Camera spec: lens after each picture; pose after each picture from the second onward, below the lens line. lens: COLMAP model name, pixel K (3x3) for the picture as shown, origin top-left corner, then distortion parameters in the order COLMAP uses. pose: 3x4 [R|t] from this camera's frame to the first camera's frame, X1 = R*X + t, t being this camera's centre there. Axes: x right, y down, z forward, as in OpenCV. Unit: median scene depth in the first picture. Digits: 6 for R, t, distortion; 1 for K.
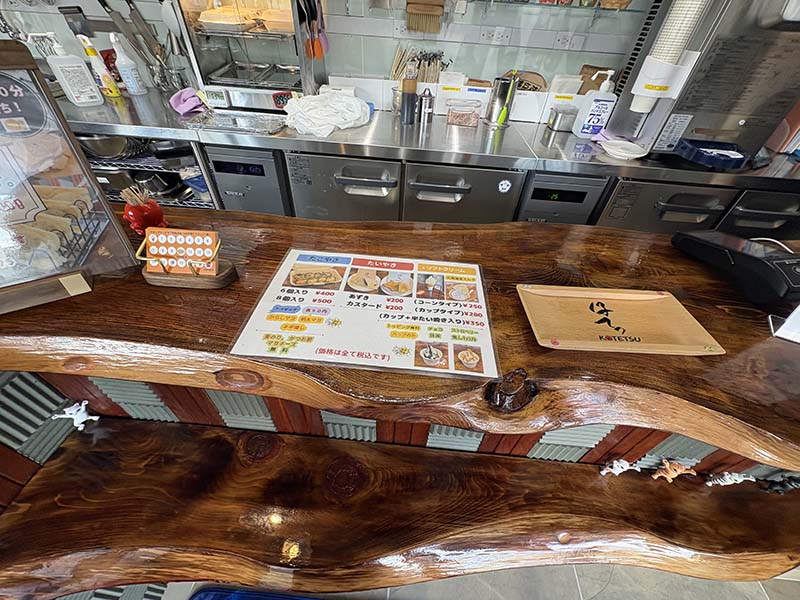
lens RADIAL K [[322.4, 0, 401.1], [0, 322.4, 298.7], [0, 0, 1]] dist [-0.000499, -0.000019]
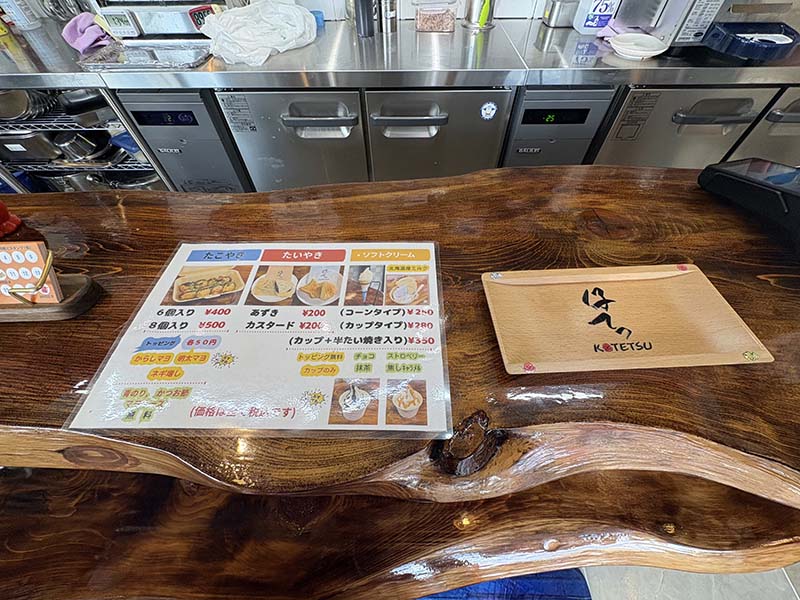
lens RADIAL K [[322.4, 0, 401.1], [0, 322.4, 299.8], [0, 0, 1]] dist [-0.000499, -0.000019]
pose [[0.995999, -0.088033, -0.015369, 0.162453], [0.089353, 0.978283, 0.187024, -0.121207], [-0.001429, -0.187649, 0.982235, 0.247496]]
